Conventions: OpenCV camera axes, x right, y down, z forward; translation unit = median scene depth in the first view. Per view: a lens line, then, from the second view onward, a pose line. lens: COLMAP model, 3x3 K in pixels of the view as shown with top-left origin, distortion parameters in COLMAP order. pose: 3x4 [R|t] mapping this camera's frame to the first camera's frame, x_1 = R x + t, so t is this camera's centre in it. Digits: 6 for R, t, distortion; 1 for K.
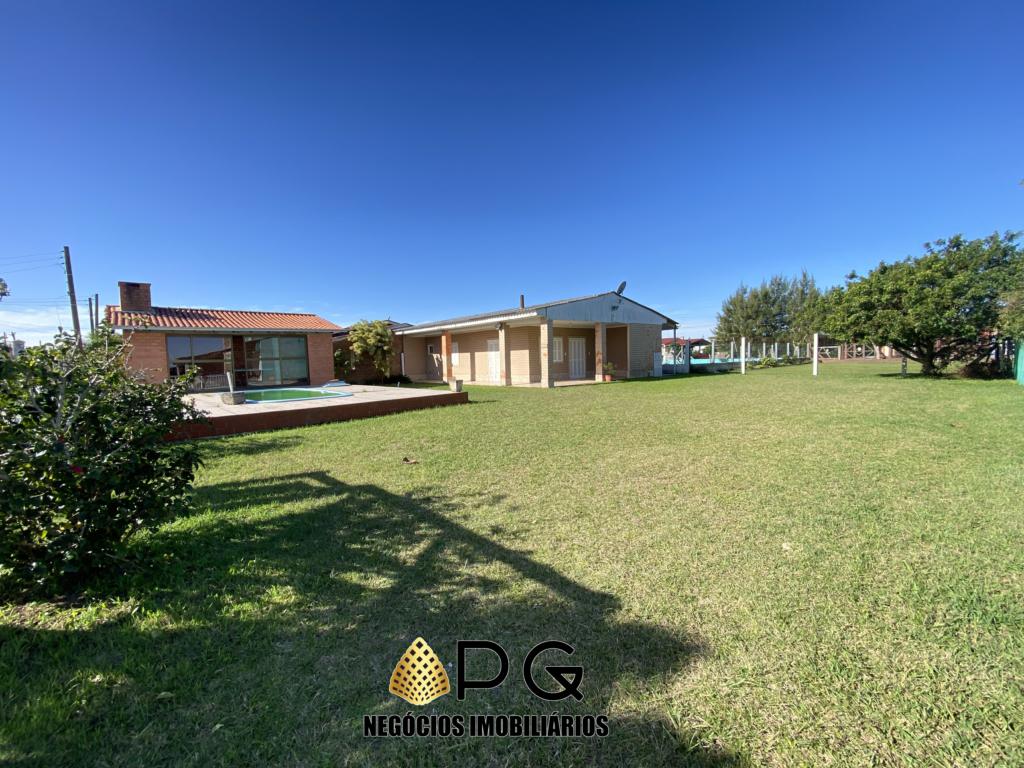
lens RADIAL K [[417.5, 0, 512.0], [0, 417.5, 384.0], [0, 0, 1]] dist [0.002024, 0.000144]
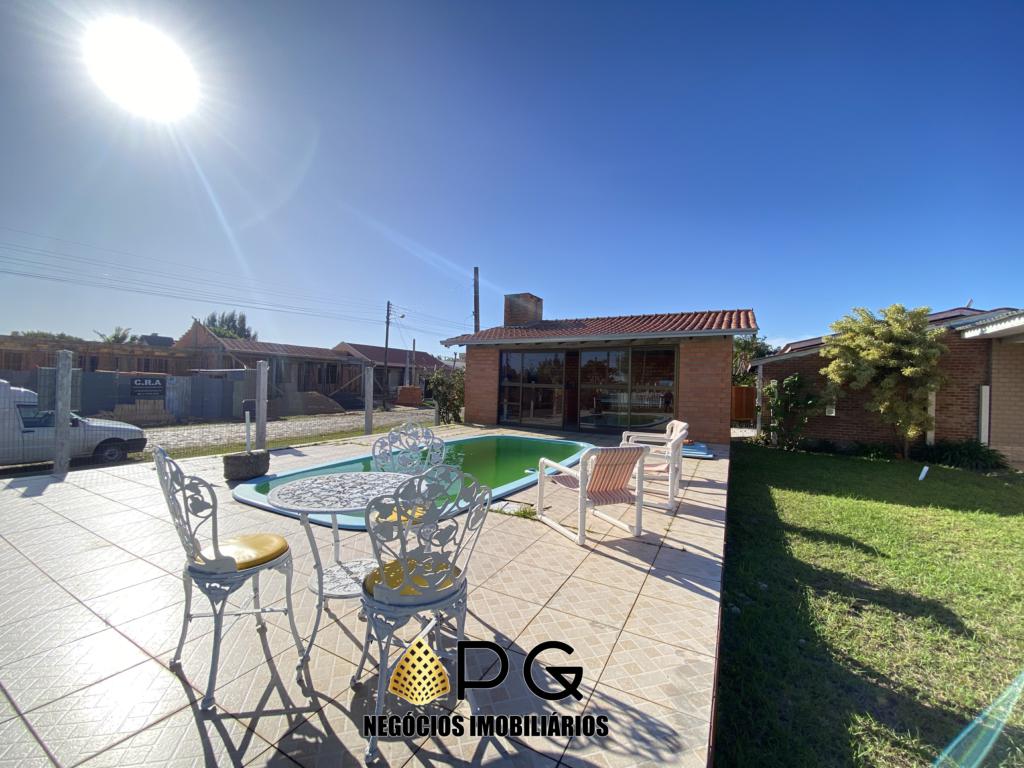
lens RADIAL K [[412.4, 0, 512.0], [0, 412.4, 384.0], [0, 0, 1]] dist [-0.000703, -0.000136]
pose [[0.334698, 0.037836, -0.941566, -0.059095], [-0.095751, 0.995387, 0.005962, -0.040772], [0.937448, 0.088161, 0.336777, 0.513382]]
